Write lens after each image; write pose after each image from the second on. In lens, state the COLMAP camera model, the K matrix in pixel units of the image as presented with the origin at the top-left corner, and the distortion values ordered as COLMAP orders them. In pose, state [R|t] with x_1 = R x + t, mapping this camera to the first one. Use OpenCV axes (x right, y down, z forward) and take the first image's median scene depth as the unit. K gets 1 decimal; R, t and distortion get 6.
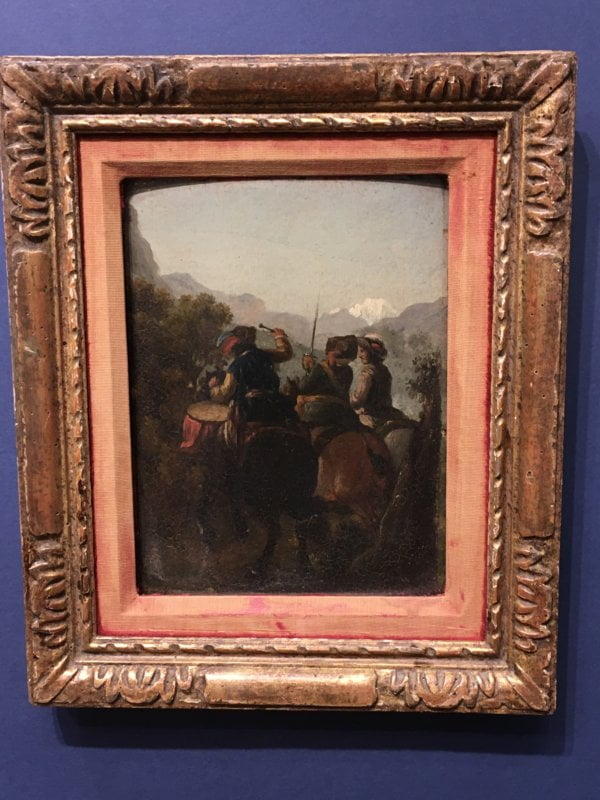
lens RADIAL K [[1044.1, 0, 299.0], [0, 1044.1, 401.3], [0, 0, 1]] dist [-0.008098, 0.000000]
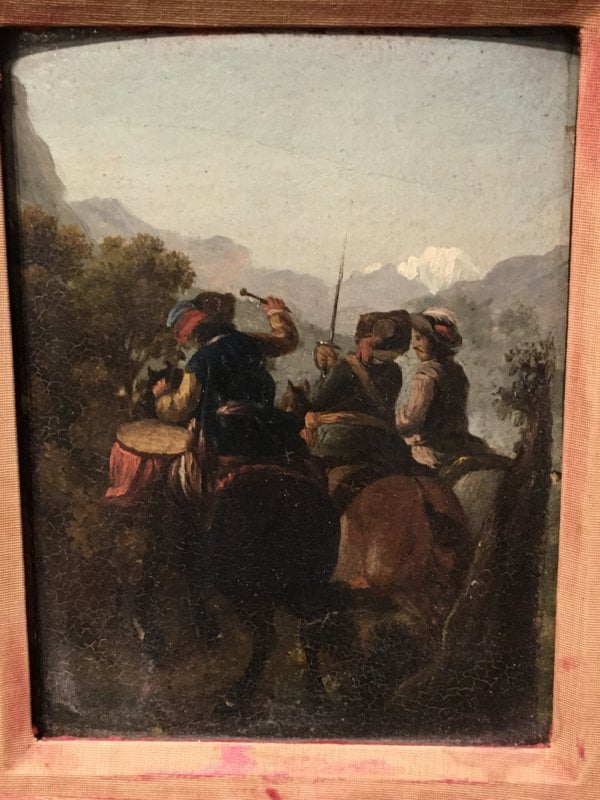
lens RADIAL K [[1249.4, 0, 301.3], [0, 1249.4, 398.1], [0, 0, 1]] dist [0.027323, 0.000000]
pose [[0.999840, 0.006442, 0.016683, -0.015699], [-0.007536, 0.997767, 0.066358, -0.059705], [-0.016219, -0.066473, 0.997656, 0.305319]]
